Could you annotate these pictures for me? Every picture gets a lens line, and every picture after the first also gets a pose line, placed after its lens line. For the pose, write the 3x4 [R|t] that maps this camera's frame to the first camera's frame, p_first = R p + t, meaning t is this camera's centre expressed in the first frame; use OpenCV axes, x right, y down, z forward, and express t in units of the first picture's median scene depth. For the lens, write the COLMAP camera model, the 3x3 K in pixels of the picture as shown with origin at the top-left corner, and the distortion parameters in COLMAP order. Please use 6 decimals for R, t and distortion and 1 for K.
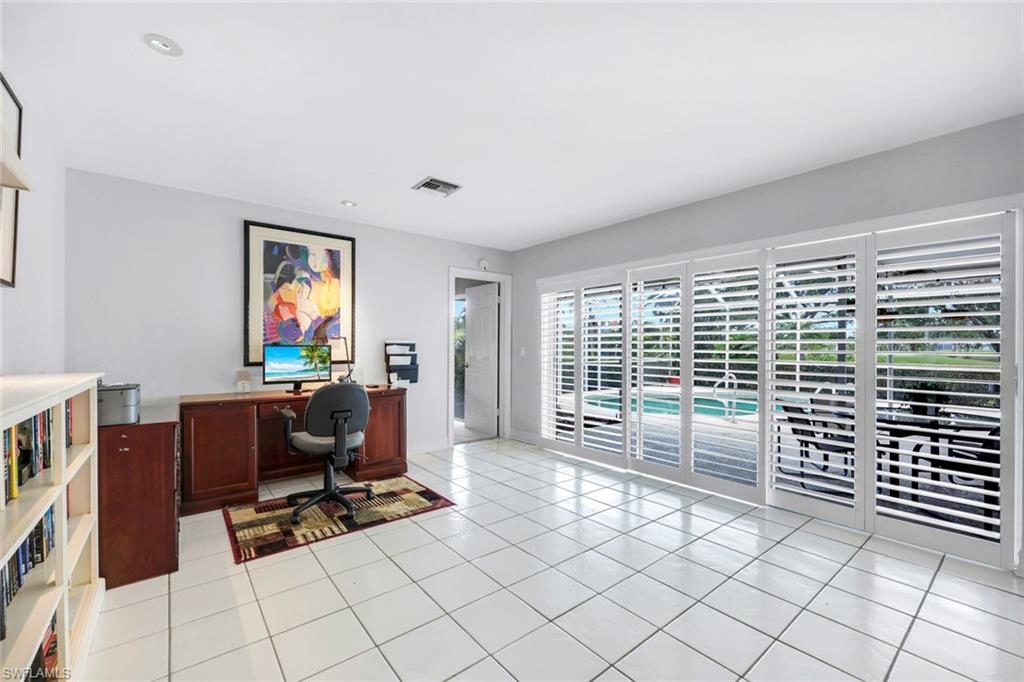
lens RADIAL K [[420.4, 0, 509.3], [0, 420.4, 345.2], [0, 0, 1]] dist [-0.003243, 0.000072]
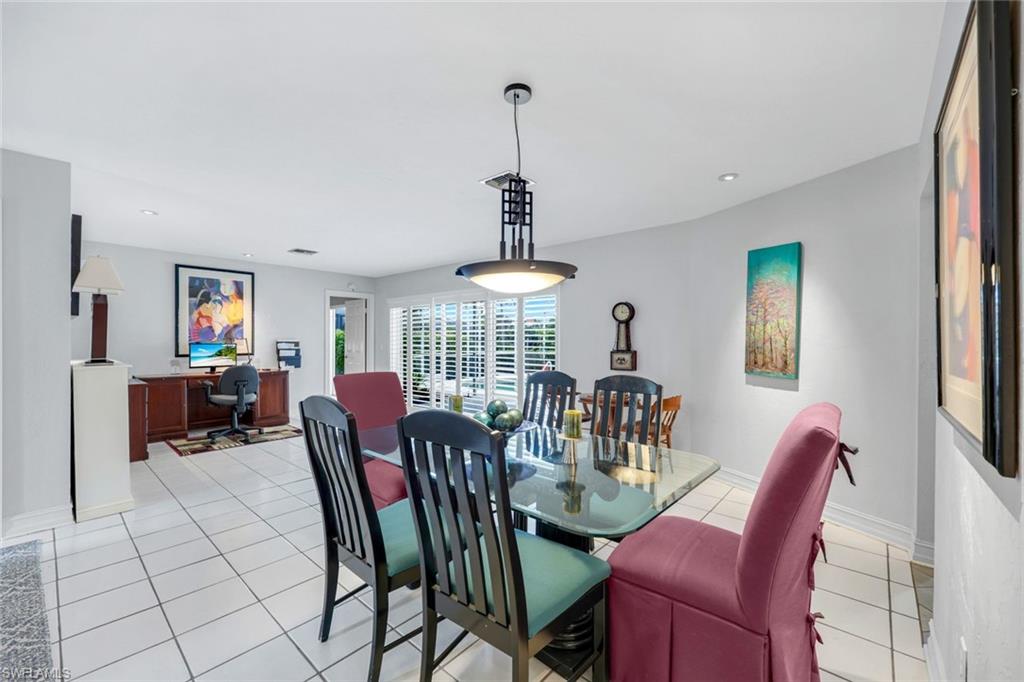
lens RADIAL K [[420.4, 0, 517.0], [0, 420.4, 339.6], [0, 0, 1]] dist [-0.003243, 0.000072]
pose [[0.985325, -0.001797, 0.170677, 0.336226], [0.001677, 0.999998, 0.000849, -0.013793], [-0.170678, -0.000550, 0.985327, -0.714292]]
